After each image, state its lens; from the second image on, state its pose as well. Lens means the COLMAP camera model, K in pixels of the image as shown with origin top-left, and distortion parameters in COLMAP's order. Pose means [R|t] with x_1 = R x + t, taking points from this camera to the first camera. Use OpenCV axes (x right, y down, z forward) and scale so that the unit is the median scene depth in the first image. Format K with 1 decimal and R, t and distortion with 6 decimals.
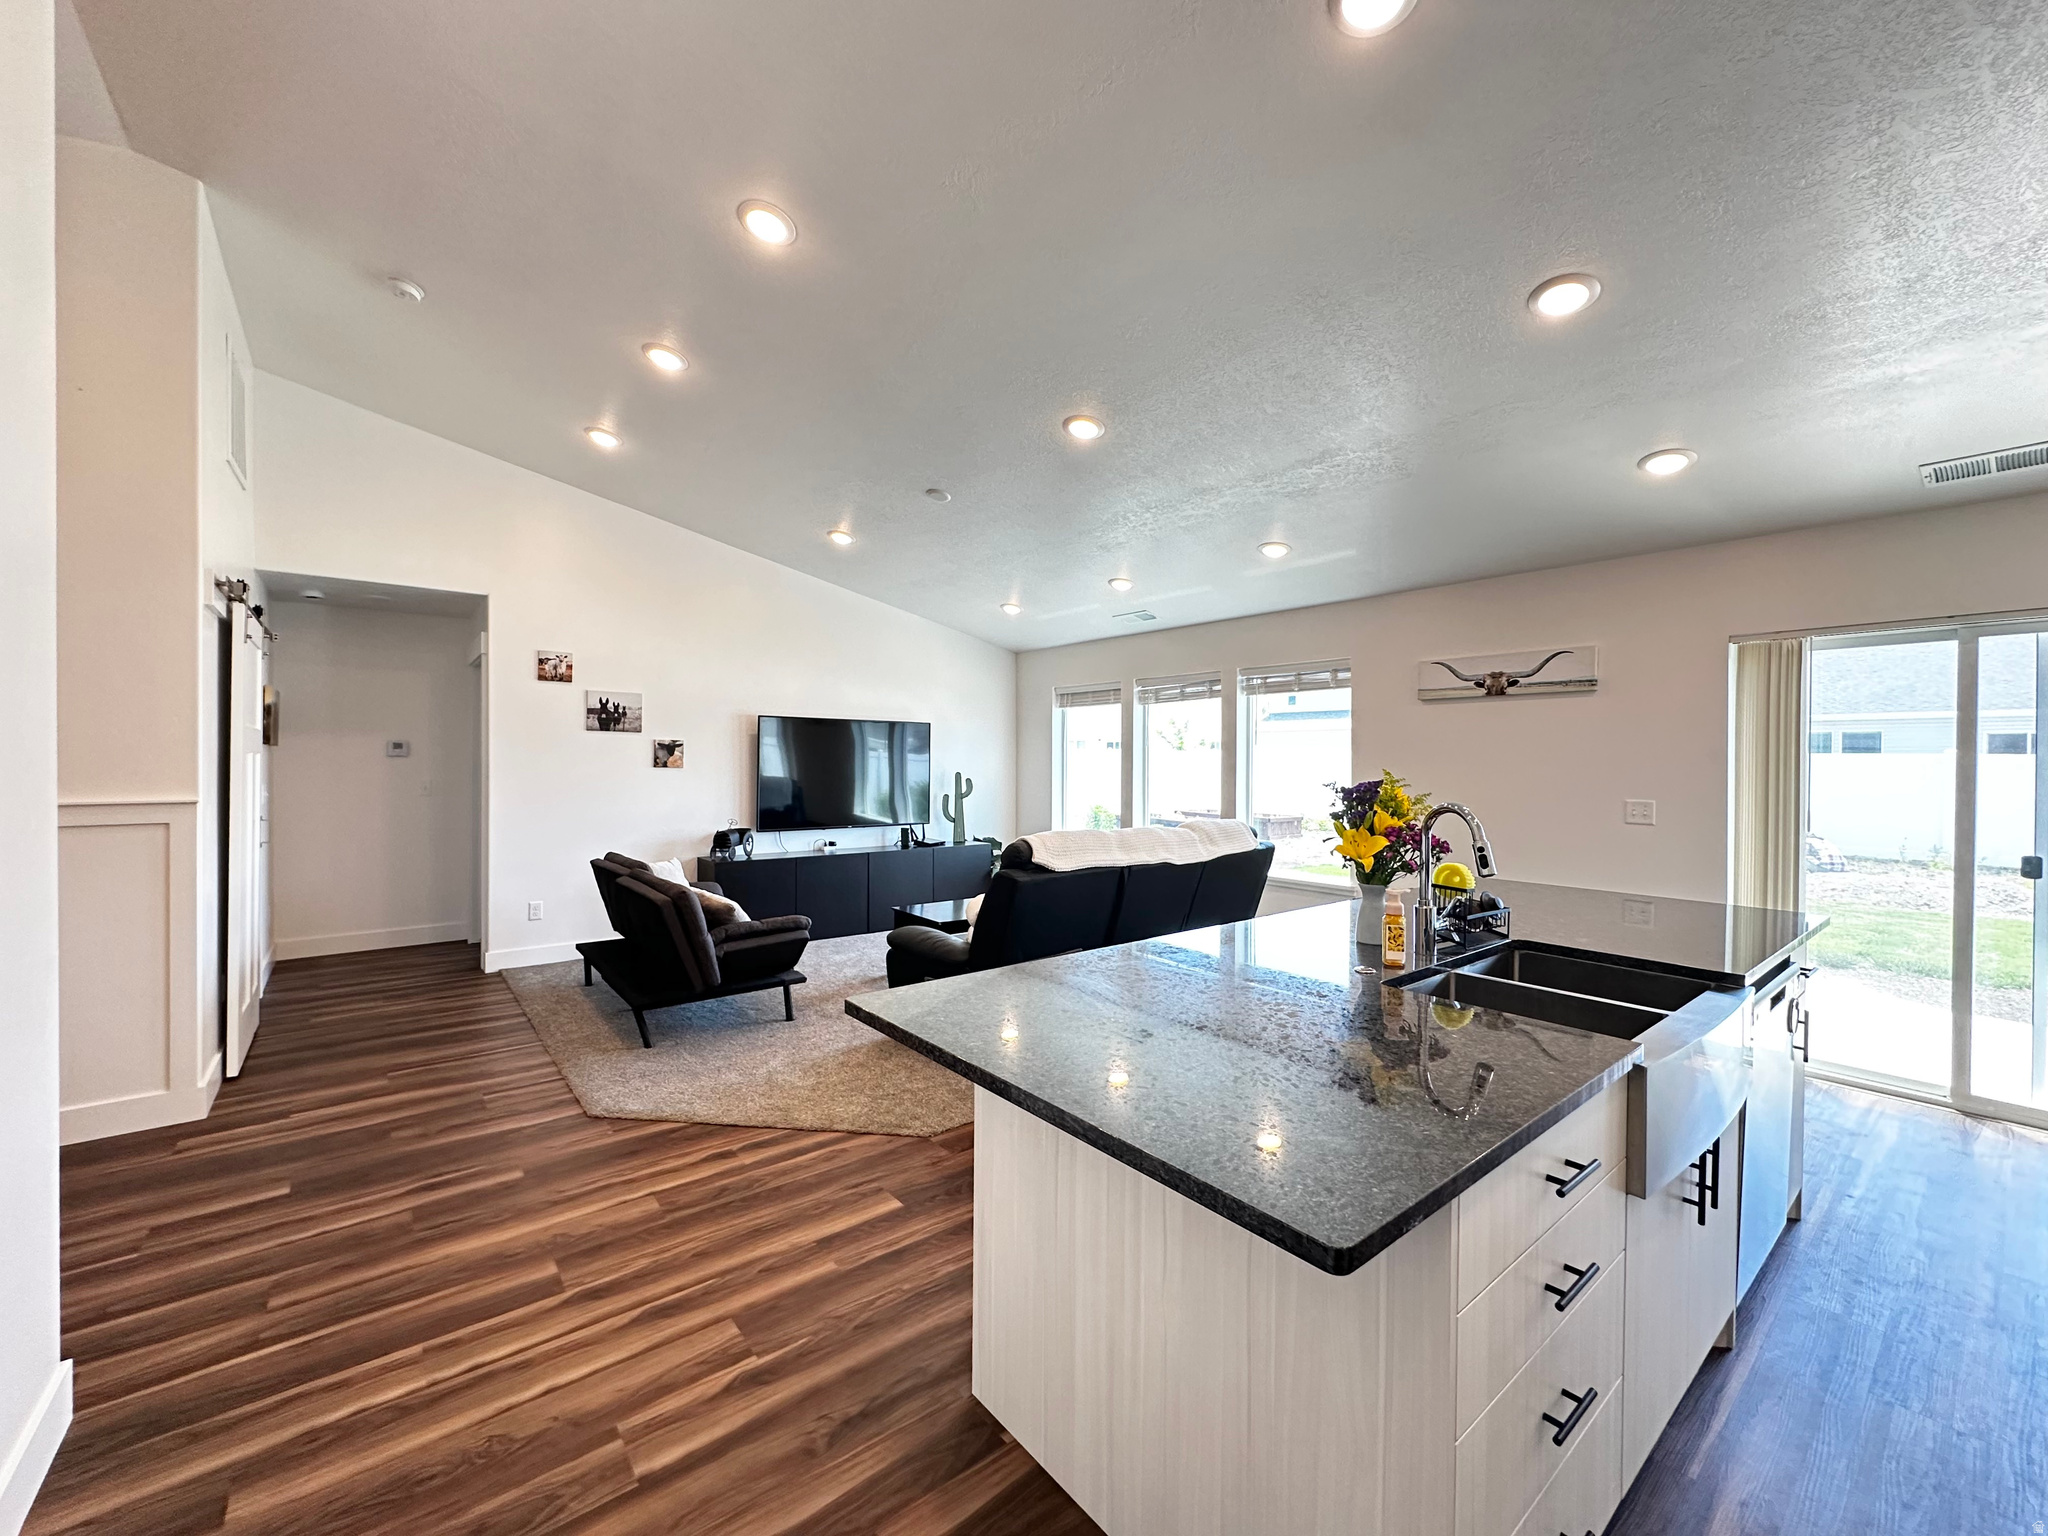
lens RADIAL K [[818.2, 0, 1023.8], [0, 818.2, 761.1], [0, 0, 1]] dist [-0.003141, 0.001359]
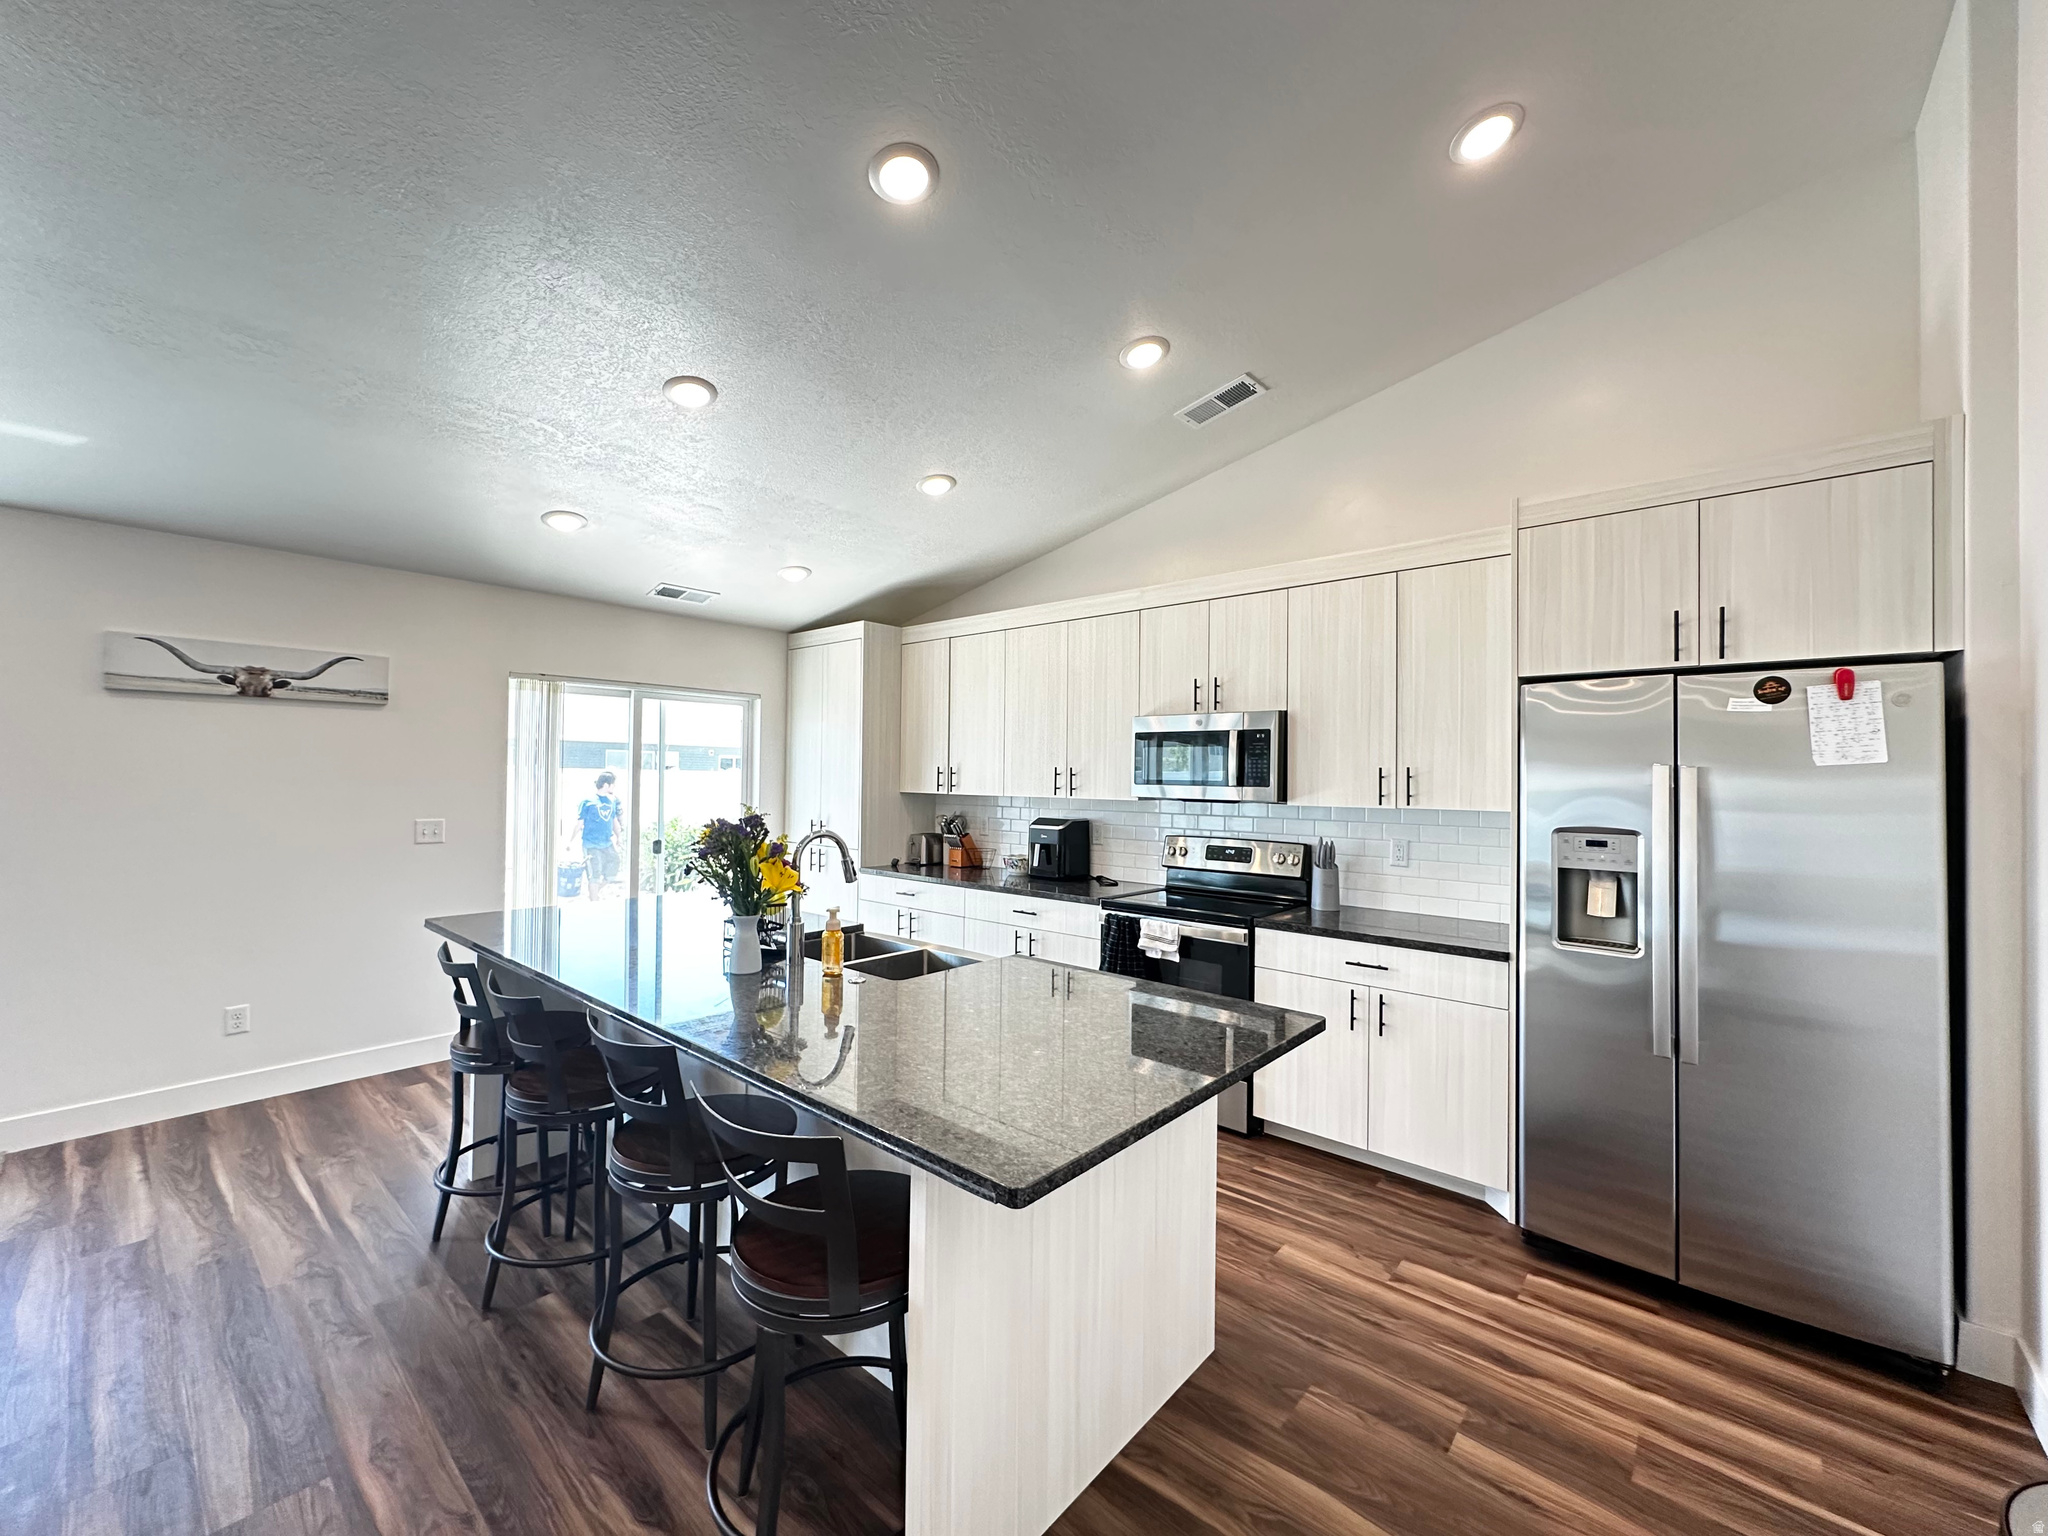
lens RADIAL K [[818.2, 0, 1023.9], [0, 818.2, 767.7], [0, 0, 1]] dist [-0.003141, 0.001359]
pose [[-0.176968, 0.002215, 0.984214, -0.272121], [-0.010825, 0.999933, -0.004197, -0.014003], [-0.984157, -0.011397, -0.176933, 0.339831]]
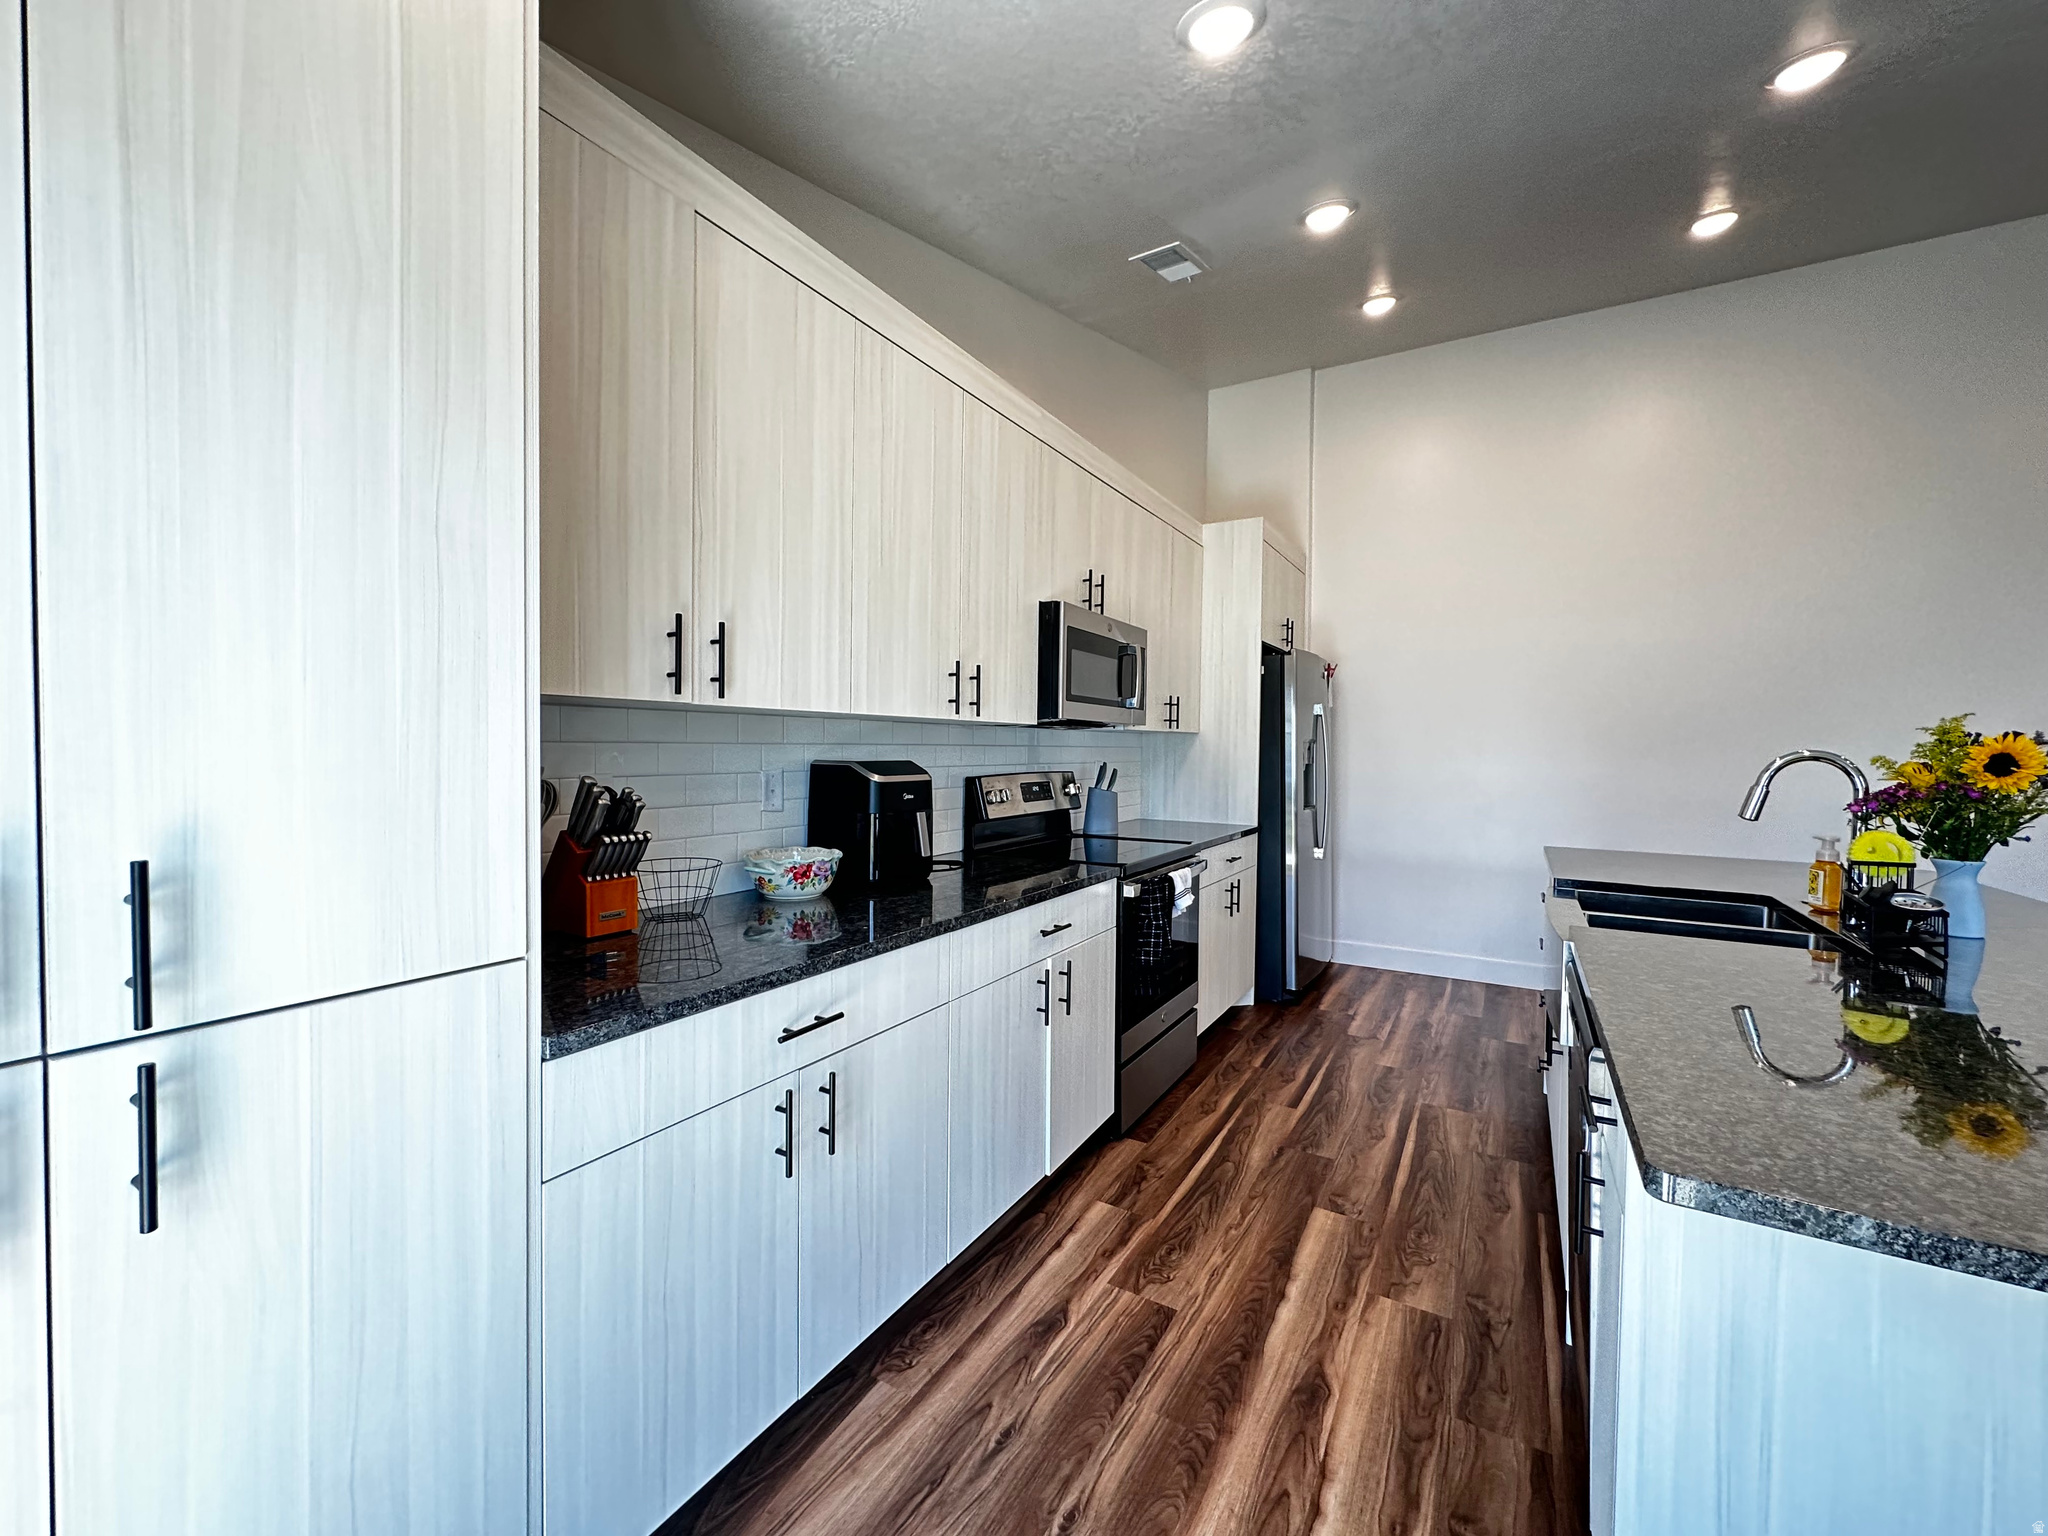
lens RADIAL K [[818.2, 0, 1019.5], [0, 818.2, 767.3], [0, 0, 1]] dist [-0.003141, 0.001359]
pose [[-0.937094, -0.010253, -0.348927, 0.631723], [-0.021091, 0.999405, 0.027278, 0.024404], [0.348440, 0.032922, -0.936753, 0.577342]]
